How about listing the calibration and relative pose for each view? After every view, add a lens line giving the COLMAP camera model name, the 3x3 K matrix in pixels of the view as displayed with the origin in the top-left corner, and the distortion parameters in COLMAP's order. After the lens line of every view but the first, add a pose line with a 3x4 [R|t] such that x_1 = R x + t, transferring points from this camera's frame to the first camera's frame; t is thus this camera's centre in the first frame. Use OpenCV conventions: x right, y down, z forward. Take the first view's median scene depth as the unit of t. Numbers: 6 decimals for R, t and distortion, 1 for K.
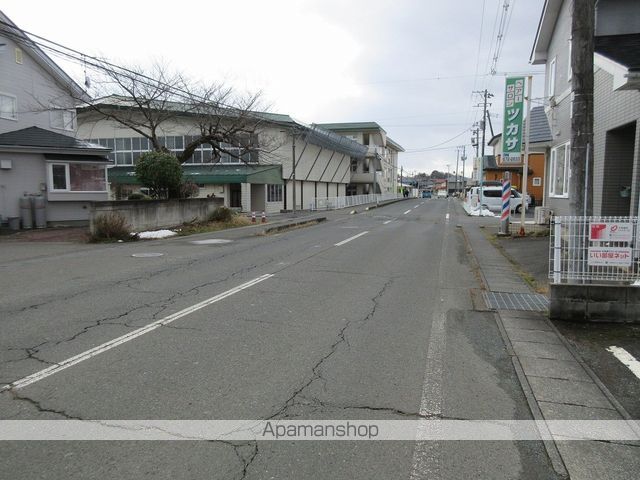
lens RADIAL K [[476.3, 0, 320.6], [0, 476.3, 240.5], [0, 0, 1]] dist [0.005807, 0.002899]
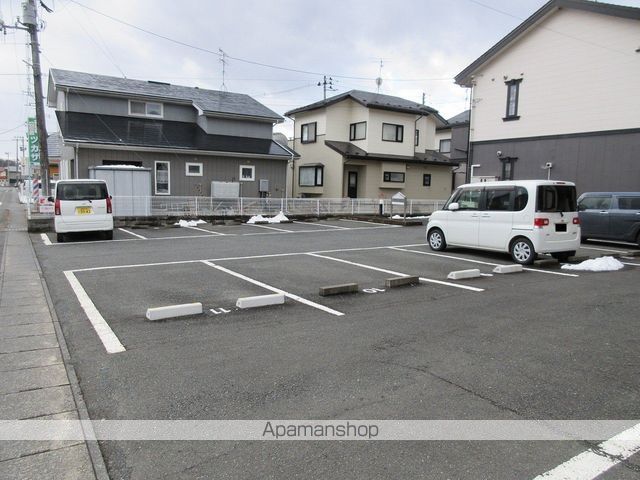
lens RADIAL K [[476.3, 0, 321.0], [0, 476.3, 241.5], [0, 0, 1]] dist [0.005807, 0.002899]
pose [[0.673645, -0.064562, 0.736230, -0.174795], [0.051281, 0.997859, 0.040584, 0.075362], [-0.737274, 0.010415, 0.675513, -0.861374]]
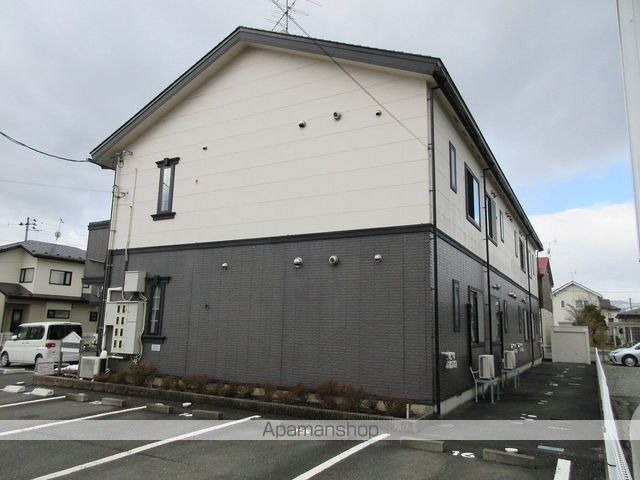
lens RADIAL K [[476.3, 0, 319.6], [0, 476.3, 237.8], [0, 0, 1]] dist [0.005807, 0.002899]
pose [[0.243619, 0.182344, 0.952576, -0.392570], [0.078991, 0.975174, -0.206871, 0.109484], [-0.966649, 0.125643, 0.223167, -1.329500]]
